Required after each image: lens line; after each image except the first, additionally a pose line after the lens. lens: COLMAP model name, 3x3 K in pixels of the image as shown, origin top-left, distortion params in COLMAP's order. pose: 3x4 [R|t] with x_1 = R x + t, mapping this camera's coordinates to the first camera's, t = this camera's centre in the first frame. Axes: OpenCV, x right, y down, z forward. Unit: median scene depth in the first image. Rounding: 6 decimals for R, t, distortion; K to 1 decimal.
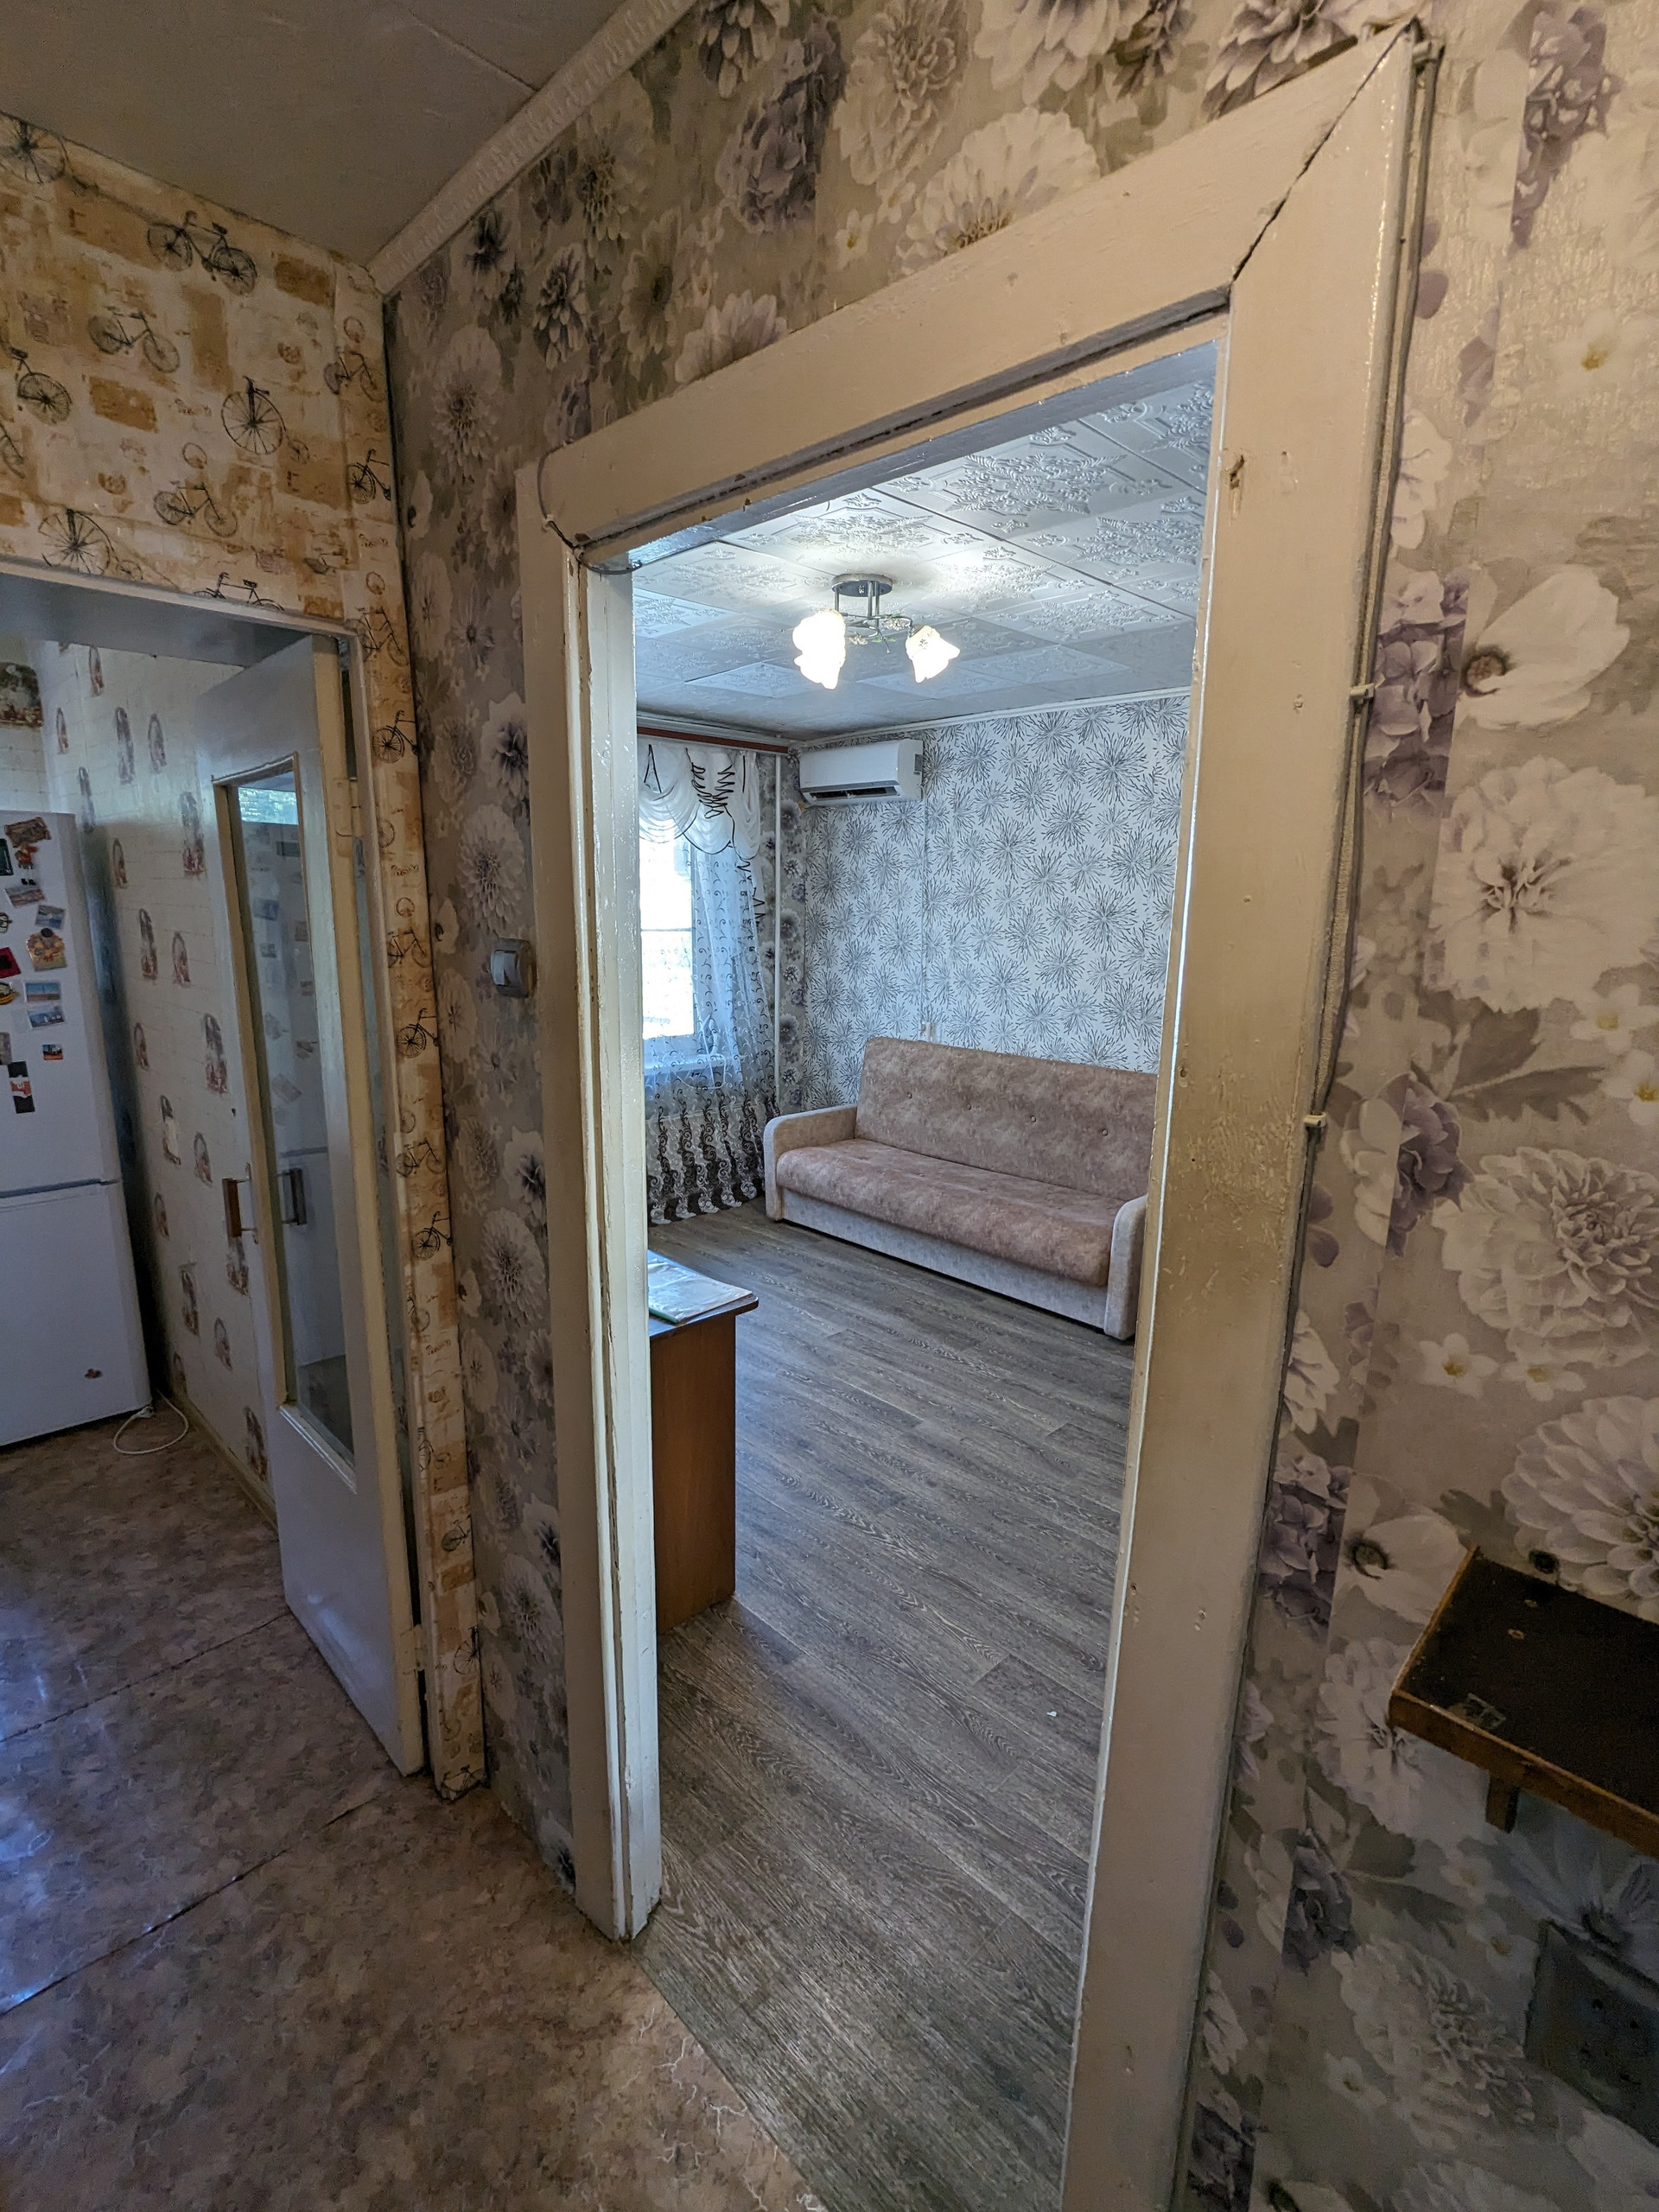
lens RADIAL K [[1040.5, 0, 838.1], [0, 1040.5, 1125.8], [0, 0, 1]] dist [-0.002734, 0.001477]
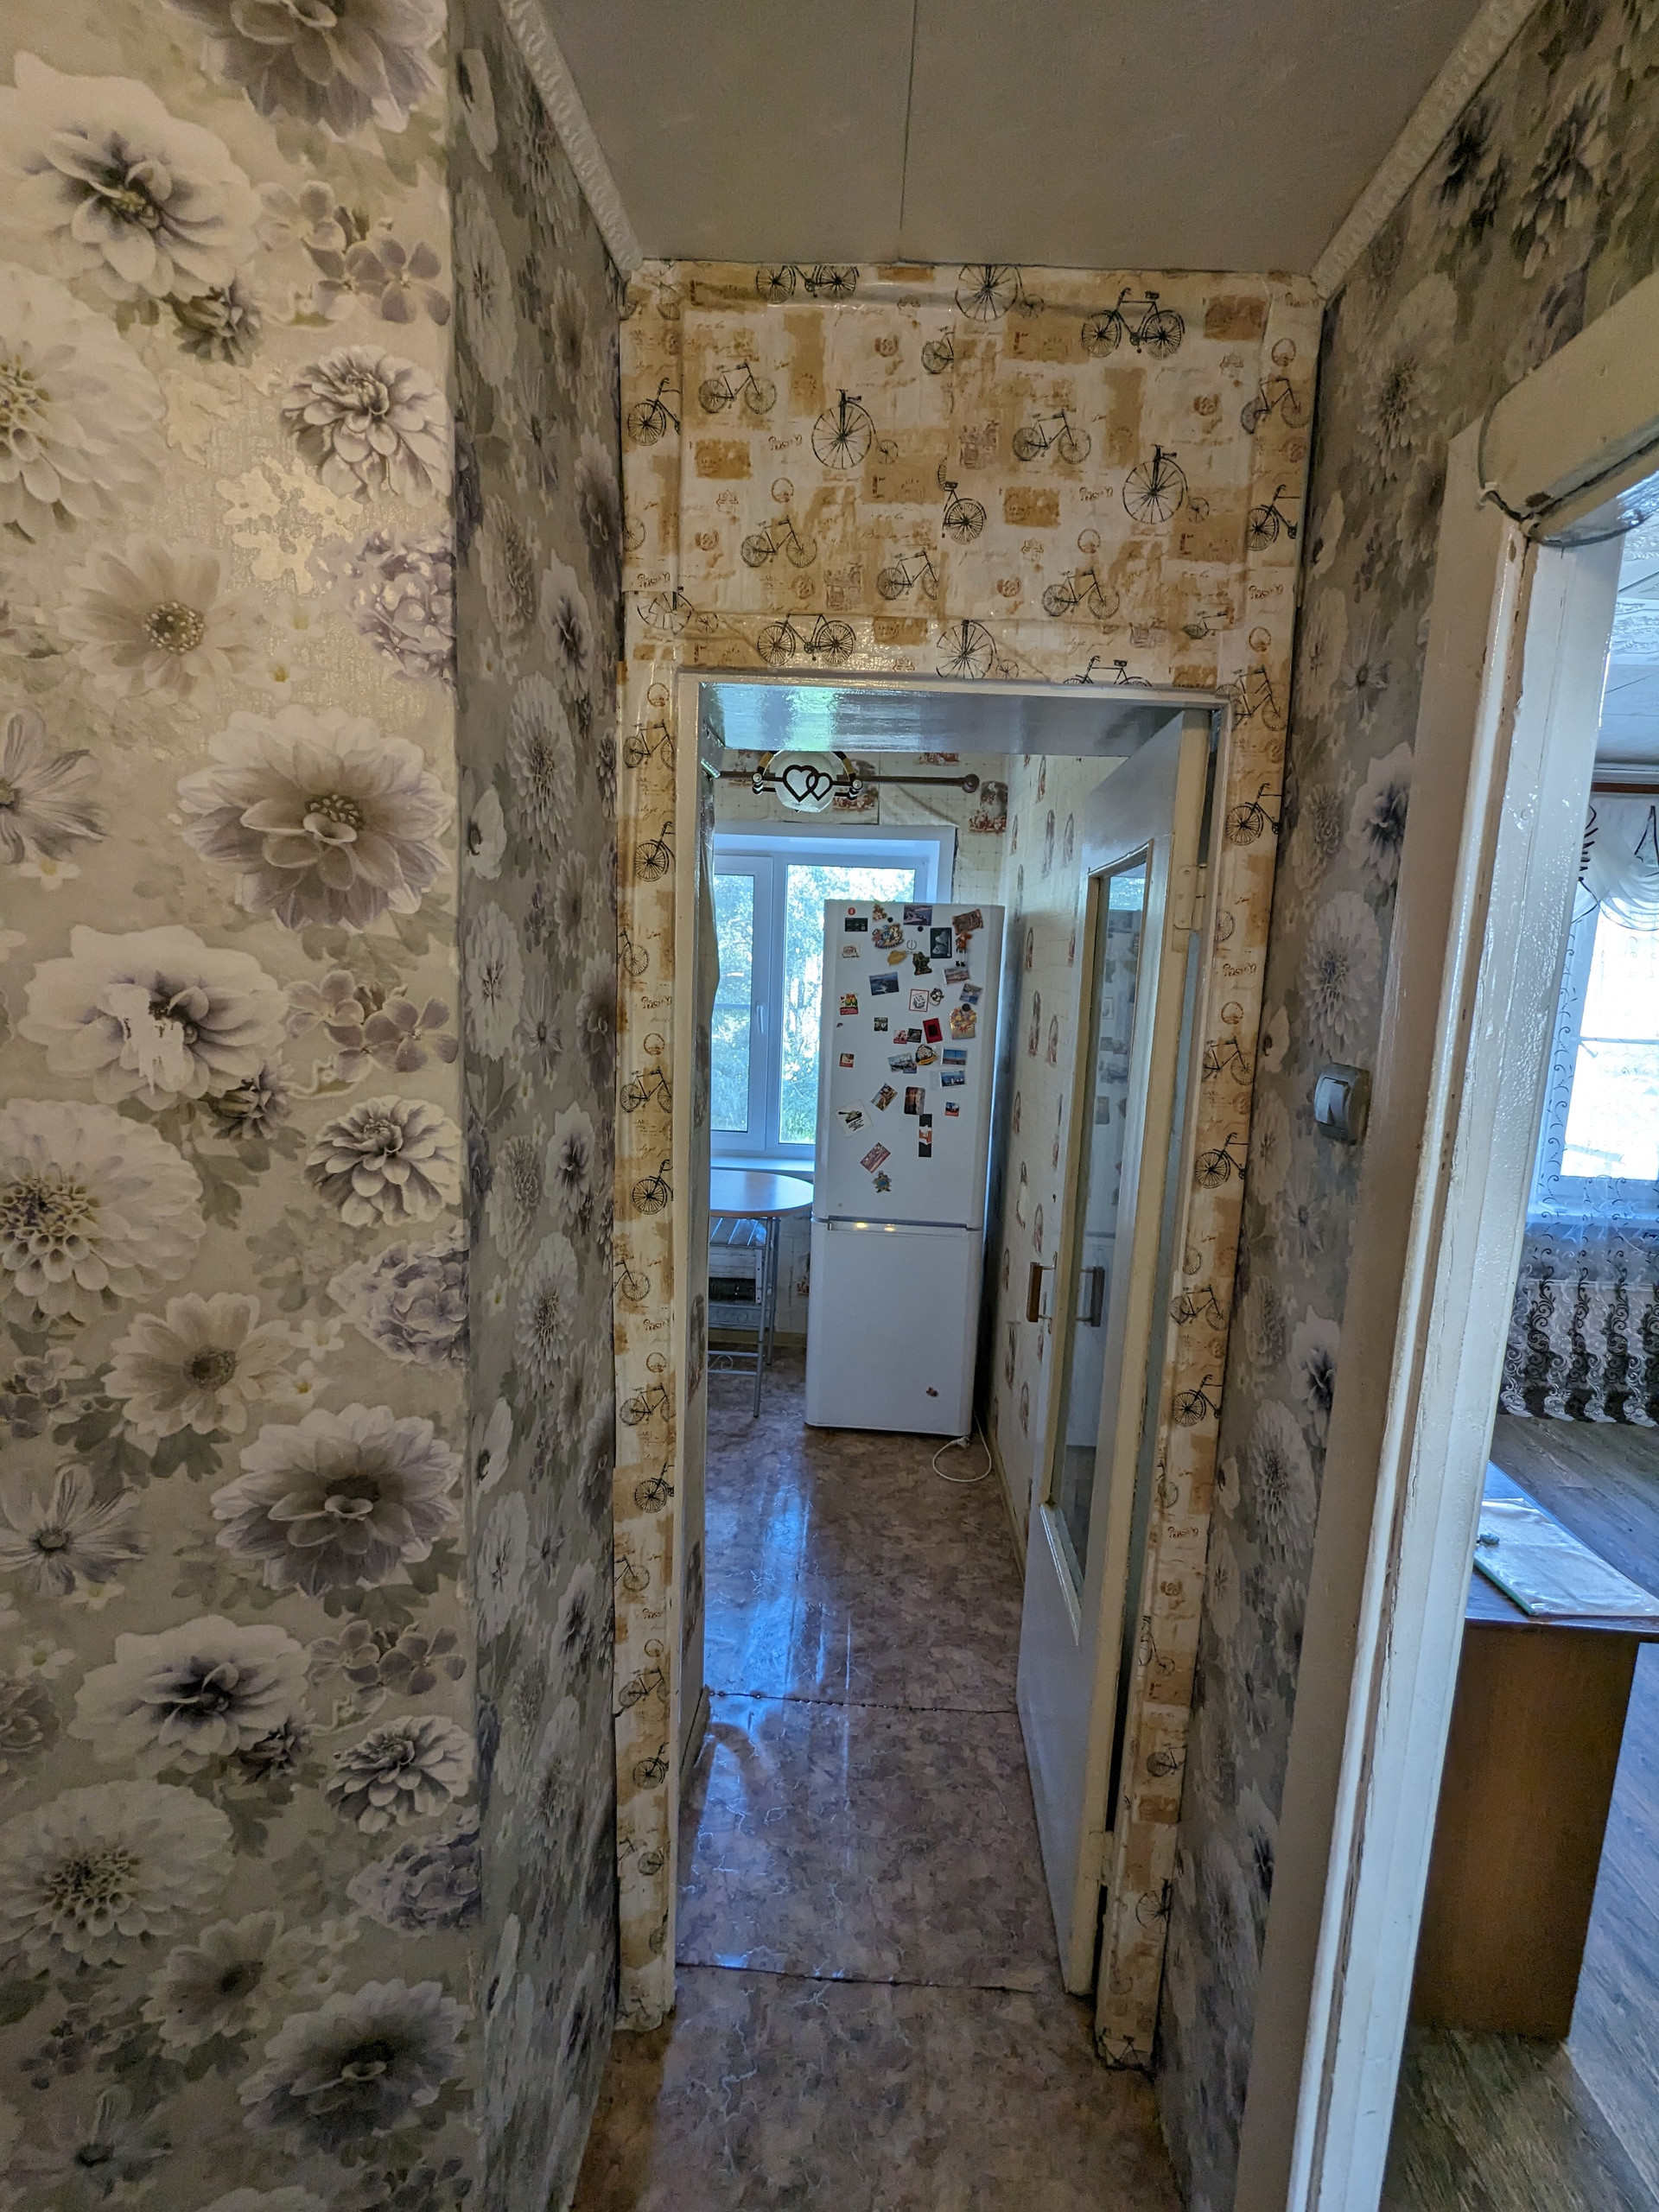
lens RADIAL K [[1040.5, 0, 849.1], [0, 1040.5, 1105.3], [0, 0, 1]] dist [-0.002734, 0.001477]
pose [[0.682356, 0.125206, -0.720218, -0.013272], [-0.192910, 0.981141, -0.012203, -0.066297], [0.705107, 0.147264, 0.693640, 0.208740]]
